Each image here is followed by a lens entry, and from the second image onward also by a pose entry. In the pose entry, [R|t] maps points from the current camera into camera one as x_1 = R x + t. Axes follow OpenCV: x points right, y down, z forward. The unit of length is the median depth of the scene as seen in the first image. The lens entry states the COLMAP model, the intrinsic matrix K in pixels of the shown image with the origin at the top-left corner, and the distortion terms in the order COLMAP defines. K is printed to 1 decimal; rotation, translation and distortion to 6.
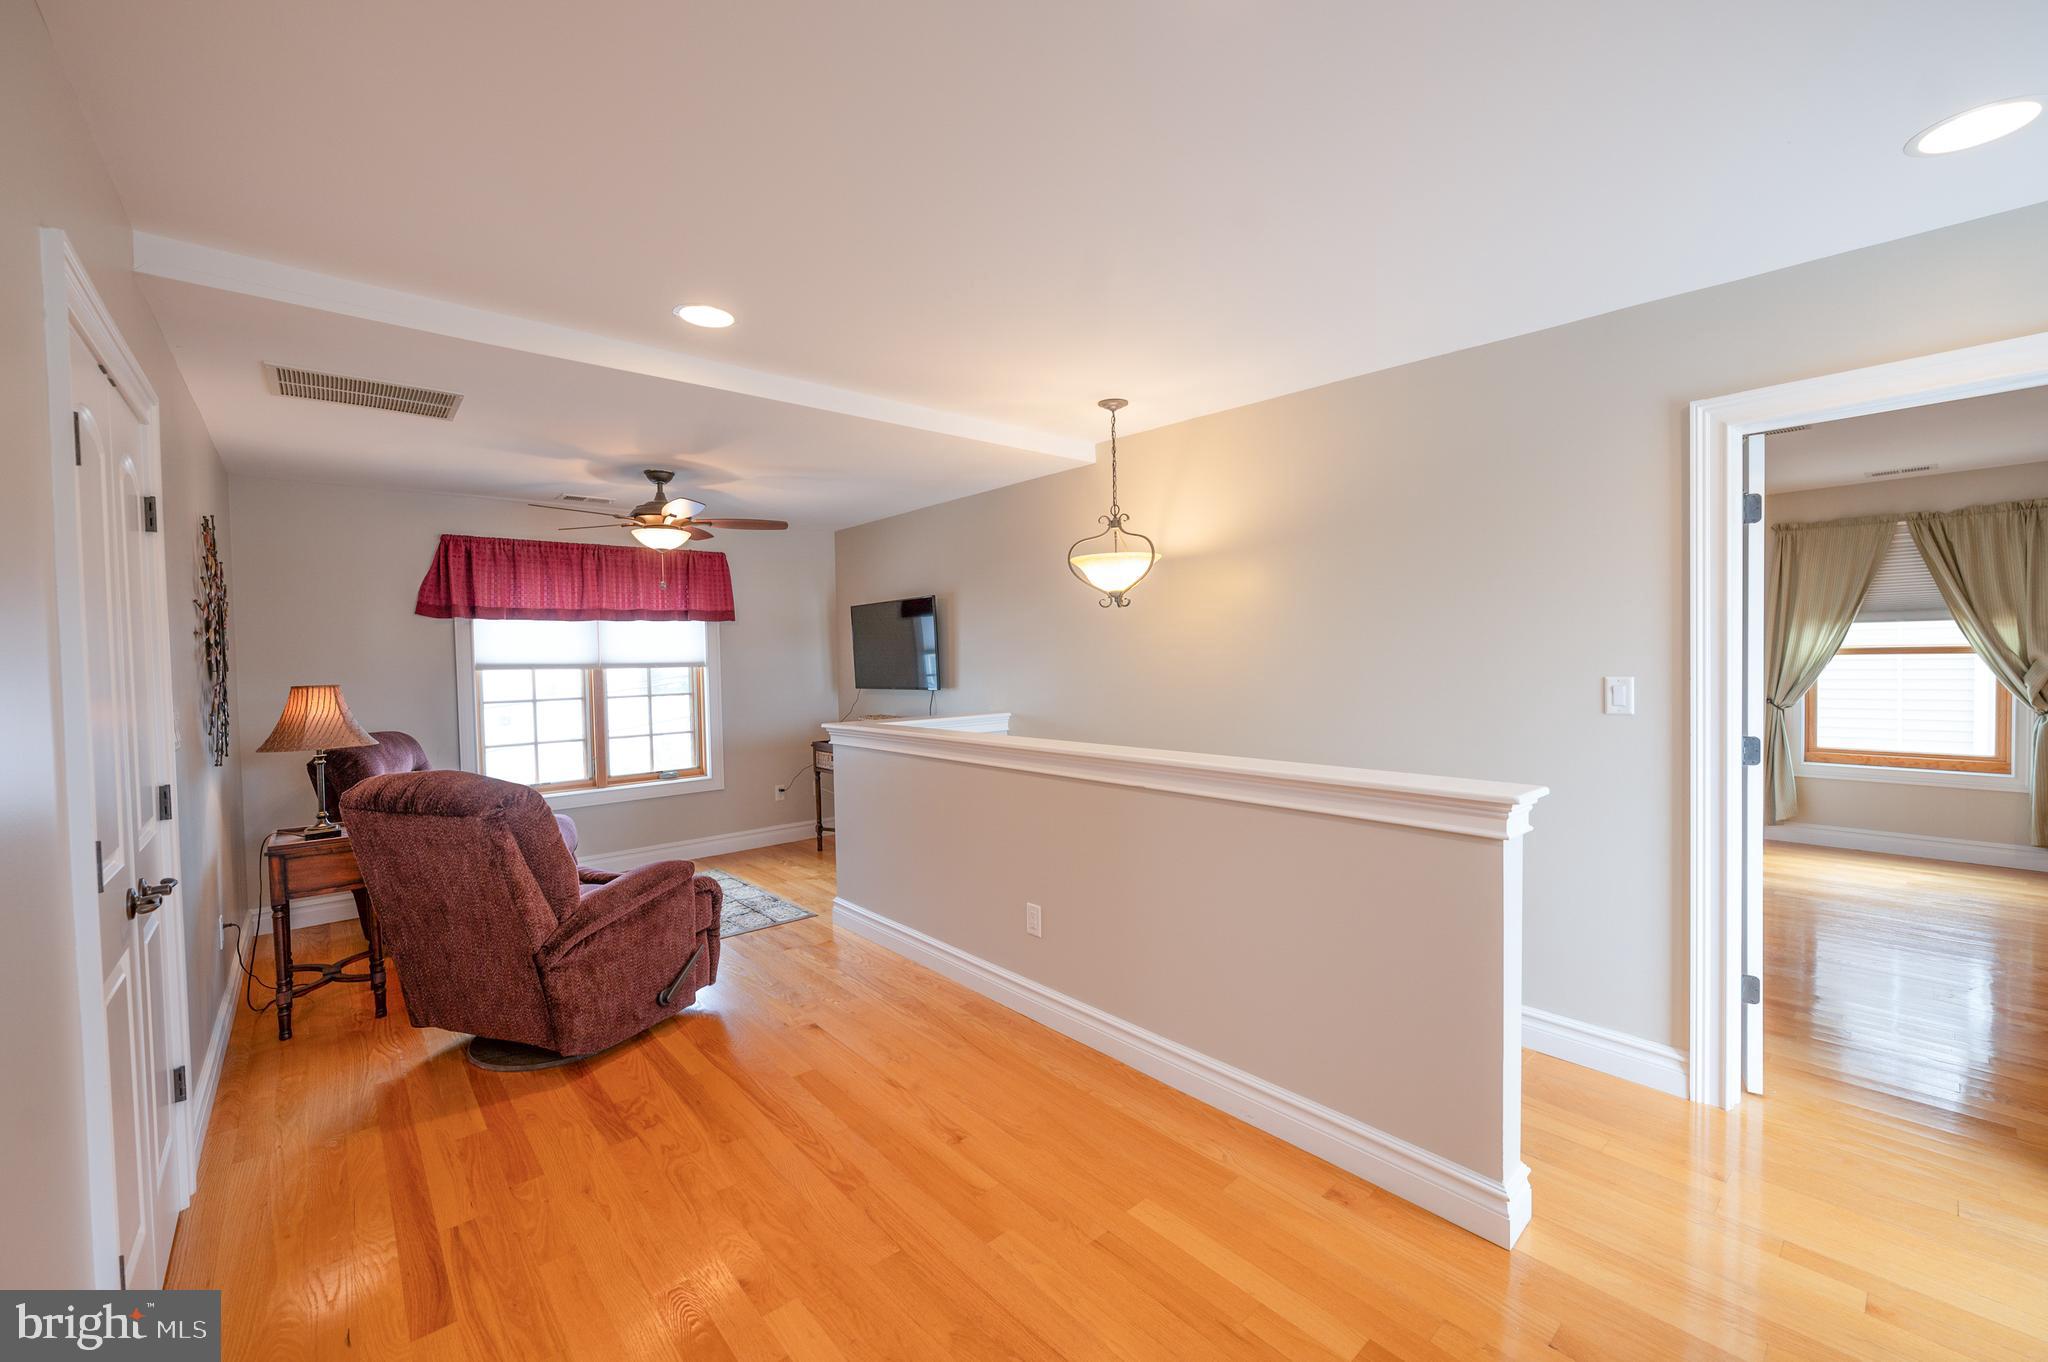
lens RADIAL K [[811.9, 0, 1016.3], [0, 811.9, 679.9], [0, 0, 1]] dist [0.000387, 0.000300]
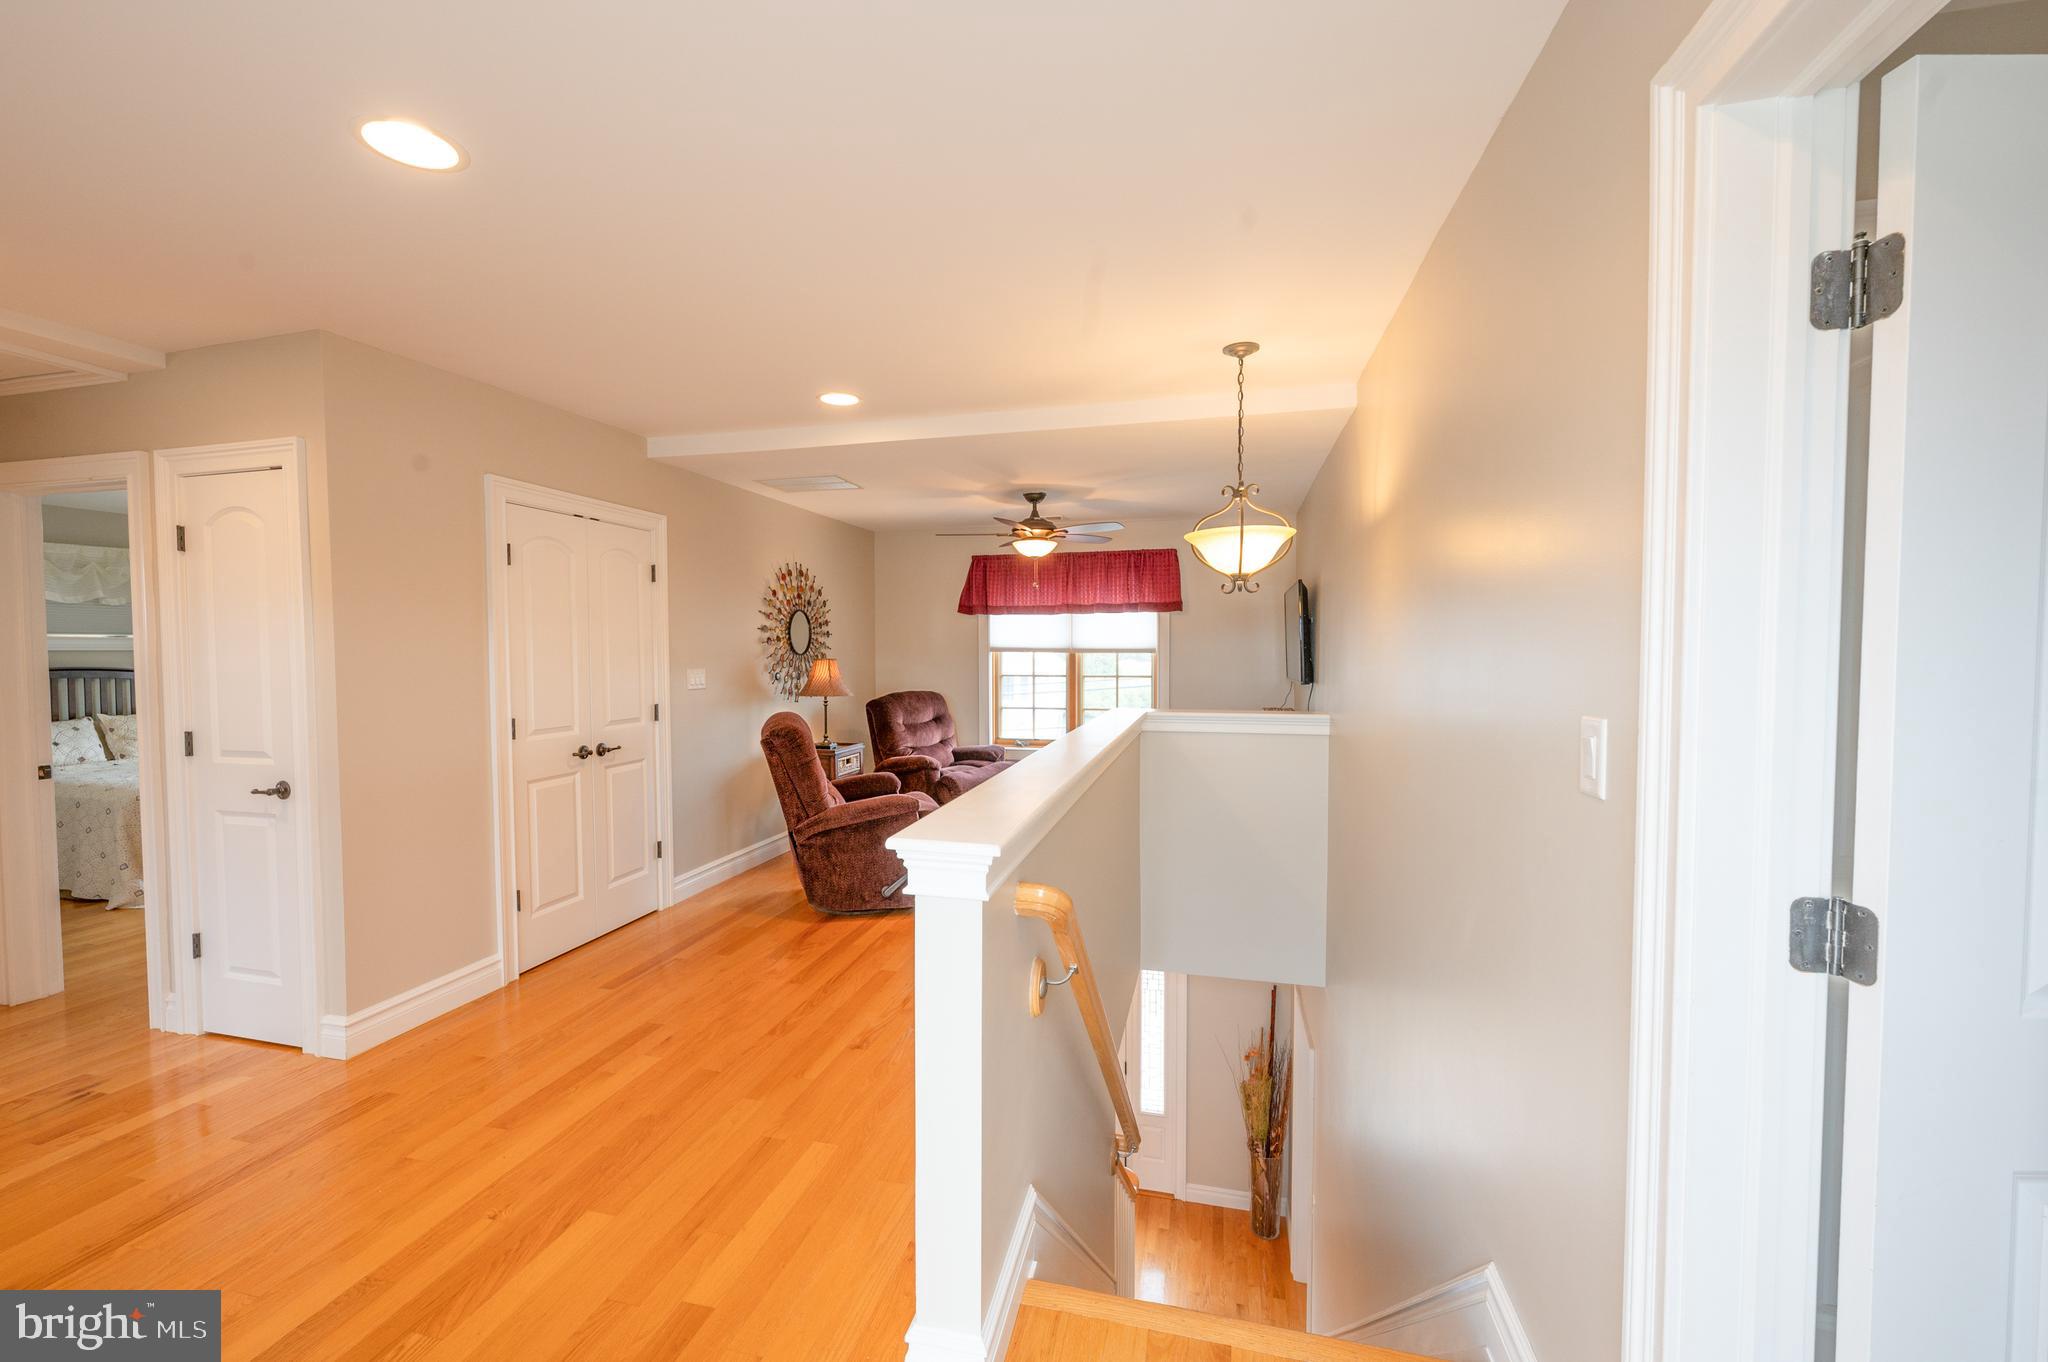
lens RADIAL K [[811.9, 0, 1009.3], [0, 811.9, 680.2], [0, 0, 1]] dist [0.000387, 0.000300]
pose [[0.567525, 0.049683, -0.821856, 0.502606], [-0.033239, 0.998747, 0.037423, -0.016793], [0.822685, 0.006079, 0.568465, 0.242187]]
